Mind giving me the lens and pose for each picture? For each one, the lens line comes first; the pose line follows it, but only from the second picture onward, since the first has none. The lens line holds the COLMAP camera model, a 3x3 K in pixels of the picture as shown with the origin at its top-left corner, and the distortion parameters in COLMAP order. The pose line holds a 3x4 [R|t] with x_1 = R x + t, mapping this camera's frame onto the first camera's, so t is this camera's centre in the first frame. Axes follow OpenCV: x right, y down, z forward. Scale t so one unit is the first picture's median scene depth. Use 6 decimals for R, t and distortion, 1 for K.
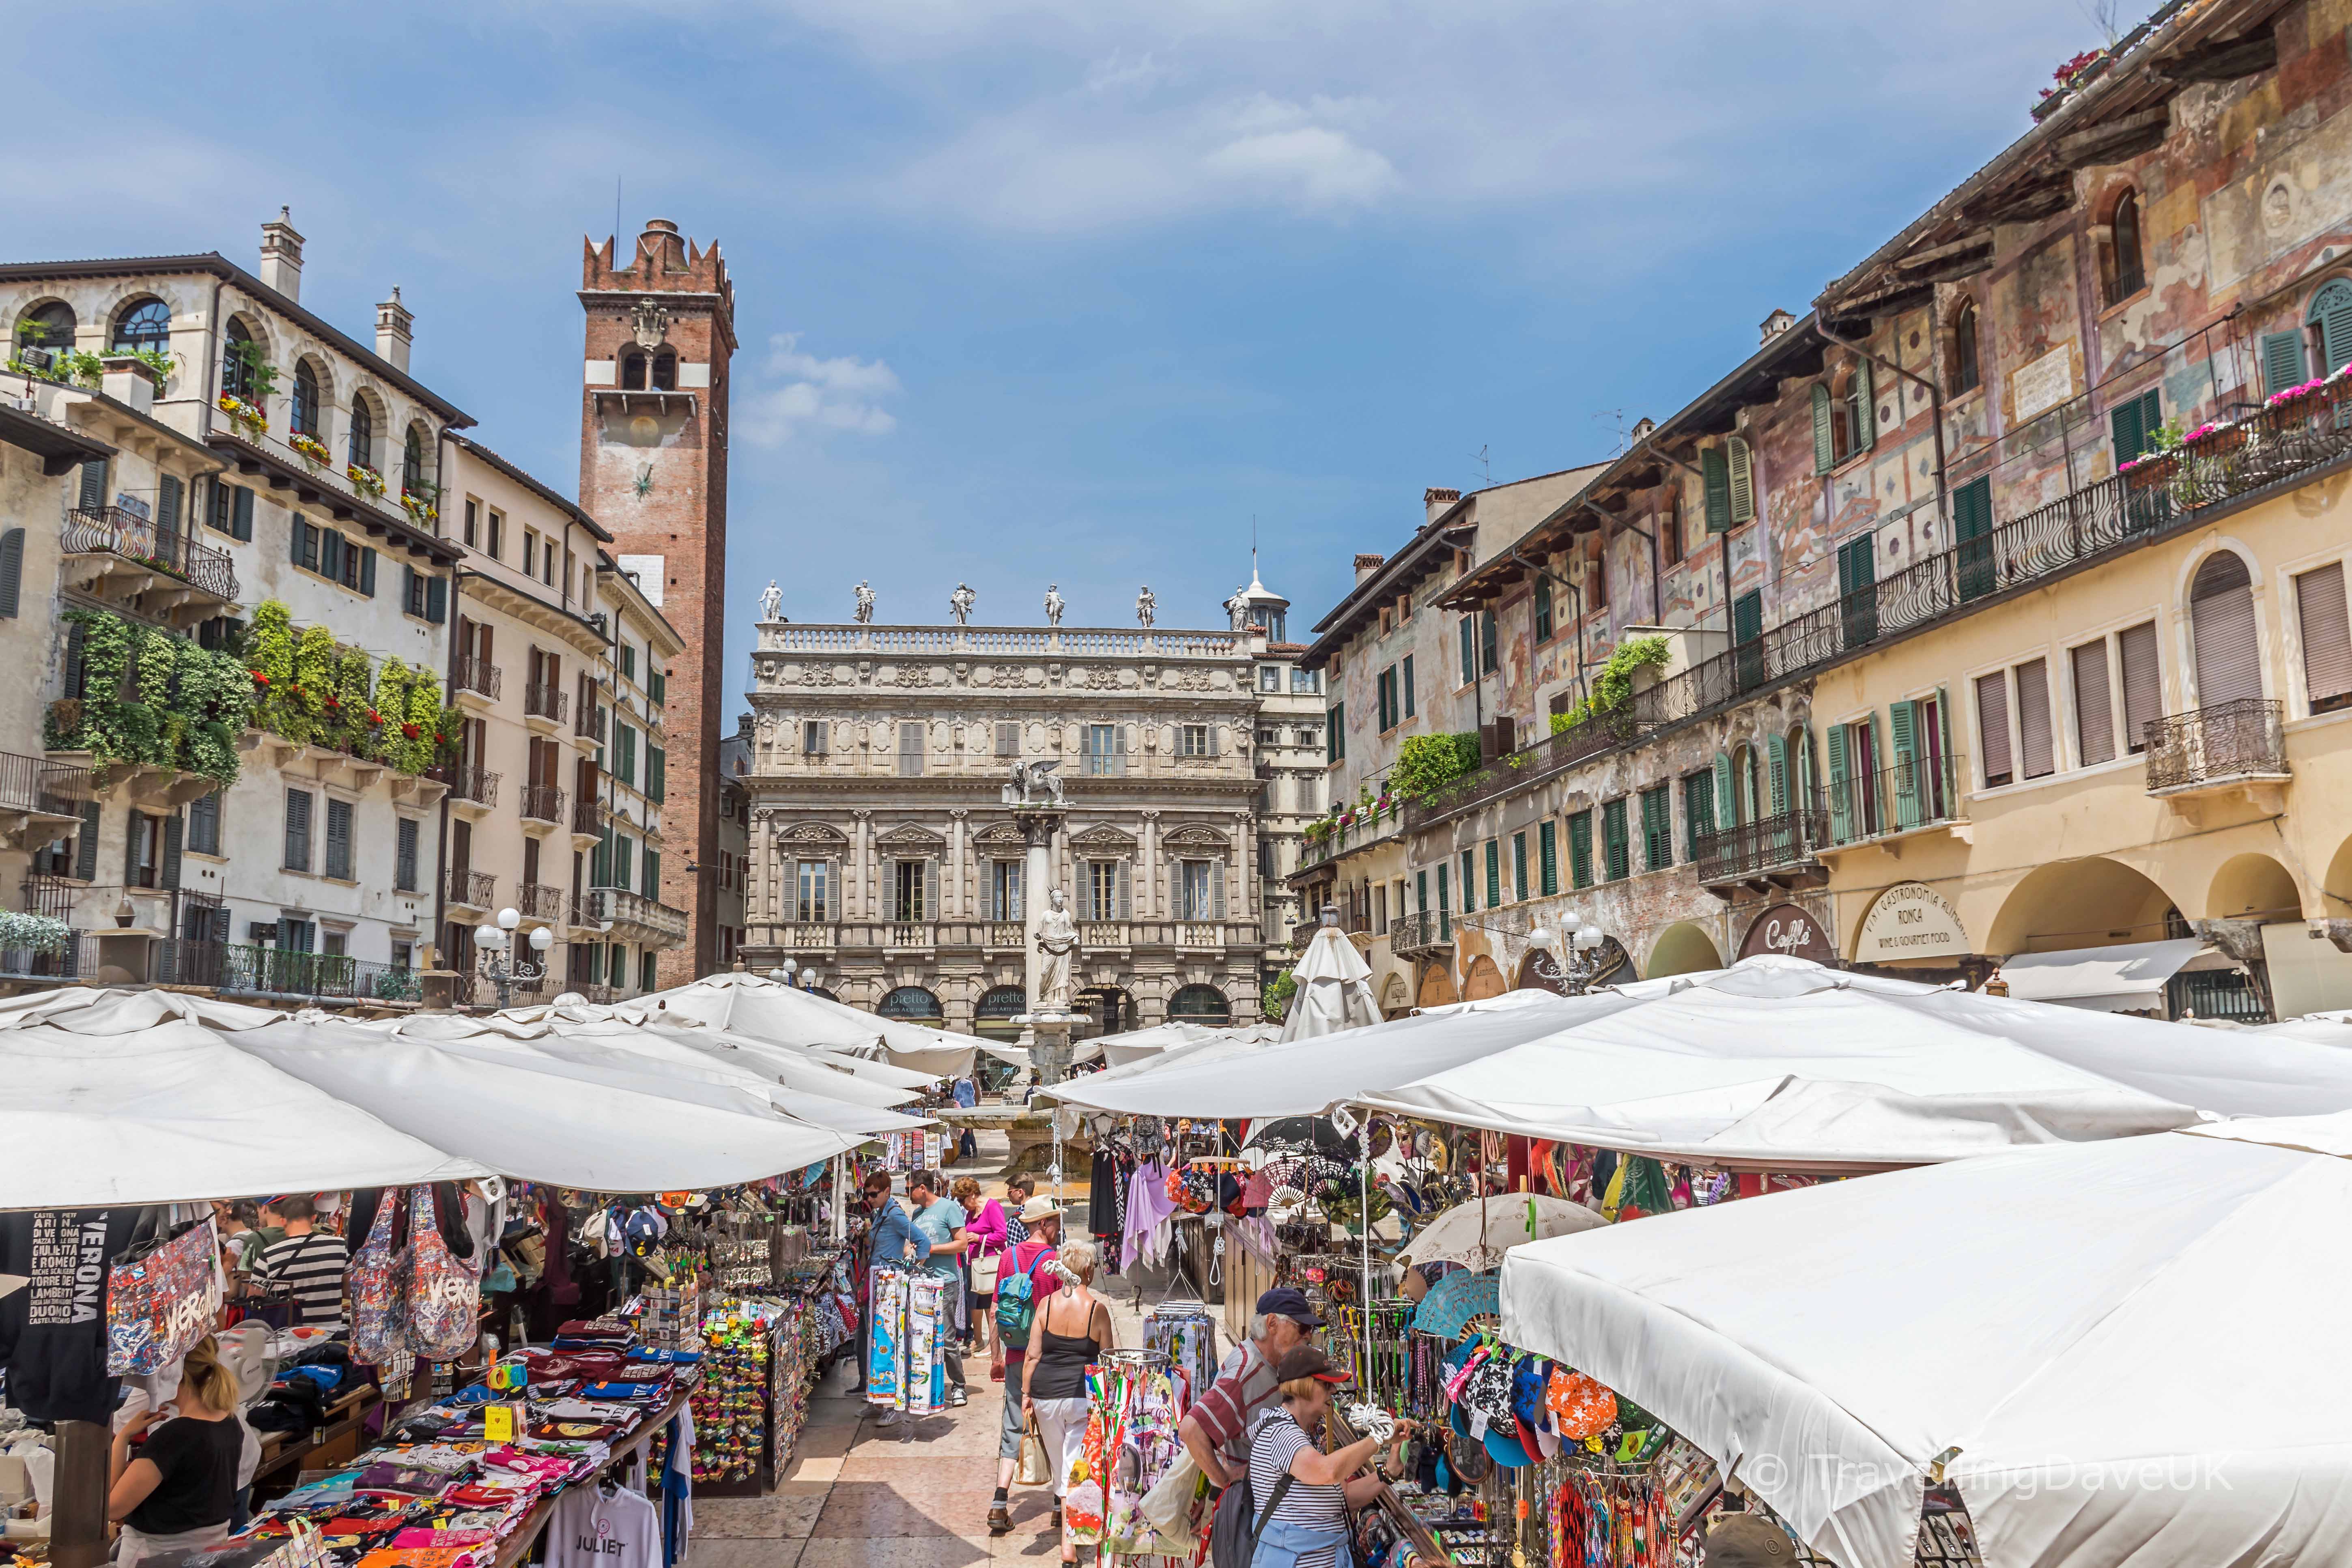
lens RADIAL K [[1894.9, 0, 1167.5], [0, 1894.9, 794.0], [0, 0, 1]] dist [-0.015170, -0.001102]
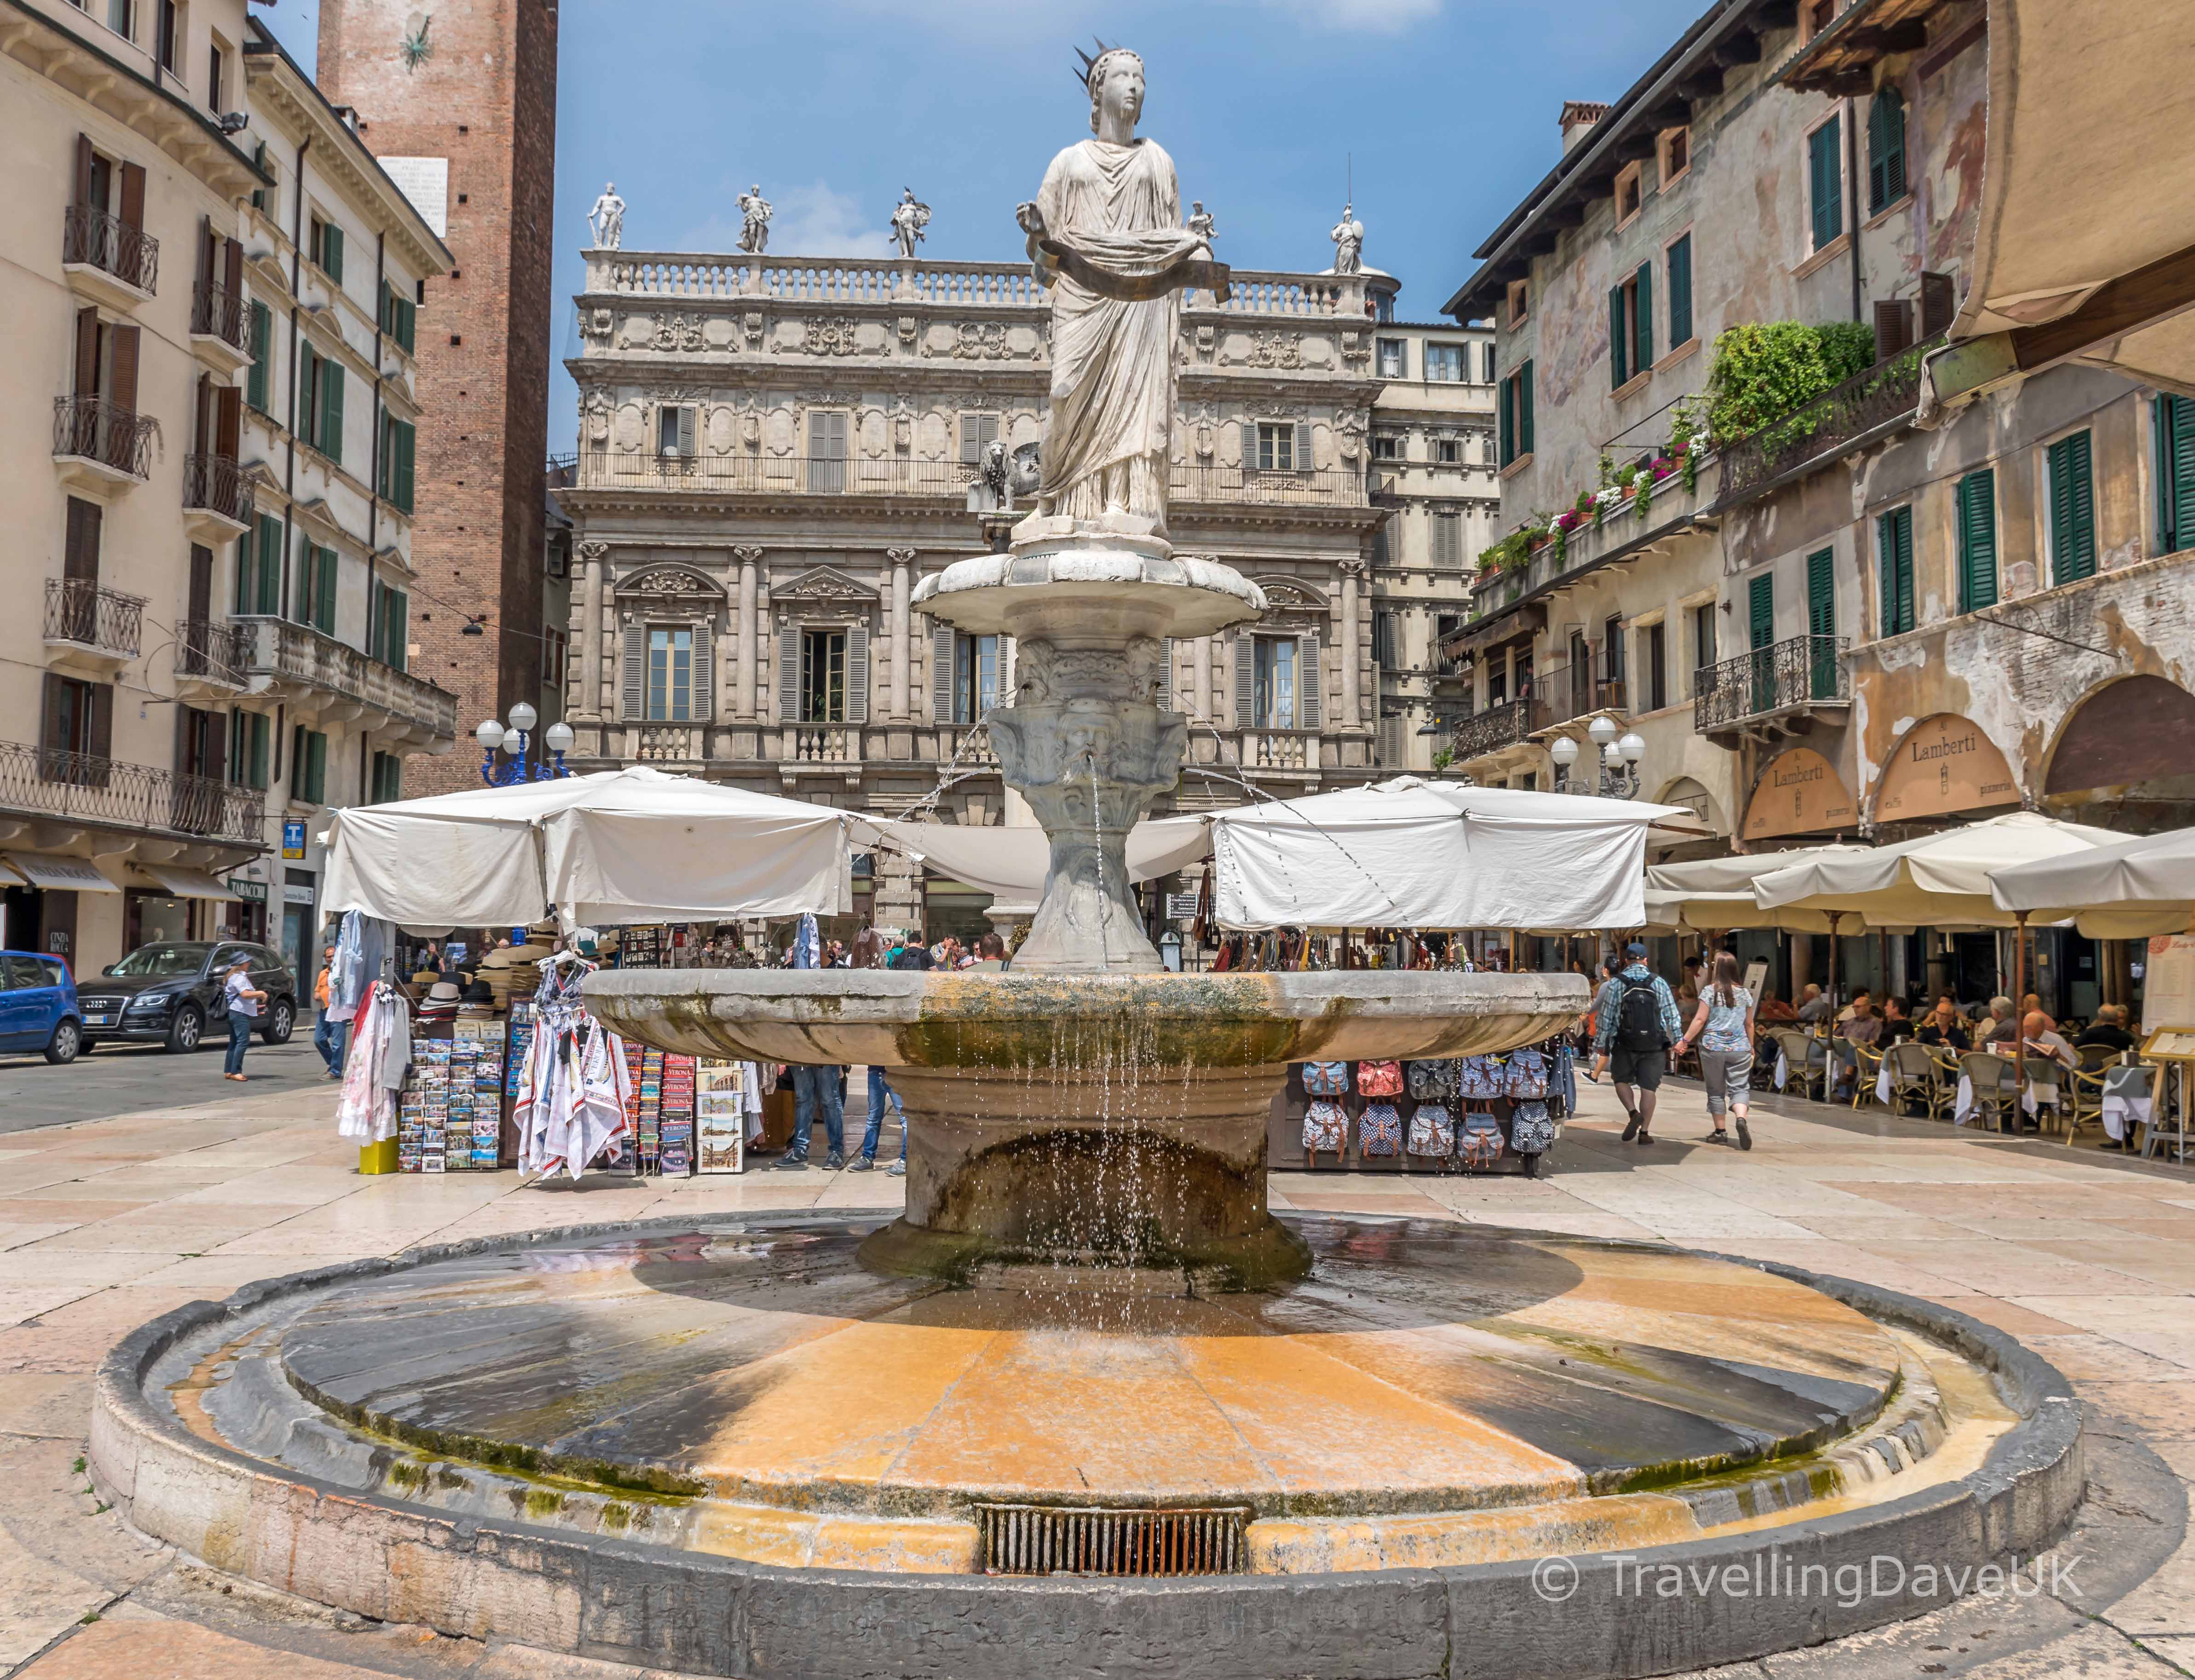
lens RADIAL K [[2090.6, 0, 1096.0], [0, 2090.6, 823.8], [0, 0, 1]] dist [-0.008676, -0.000566]
pose [[0.999374, 0.012545, -0.033066, -0.021369], [-0.010331, 0.997747, 0.066285, 0.053286], [0.033823, -0.065902, 0.997253, 0.304349]]
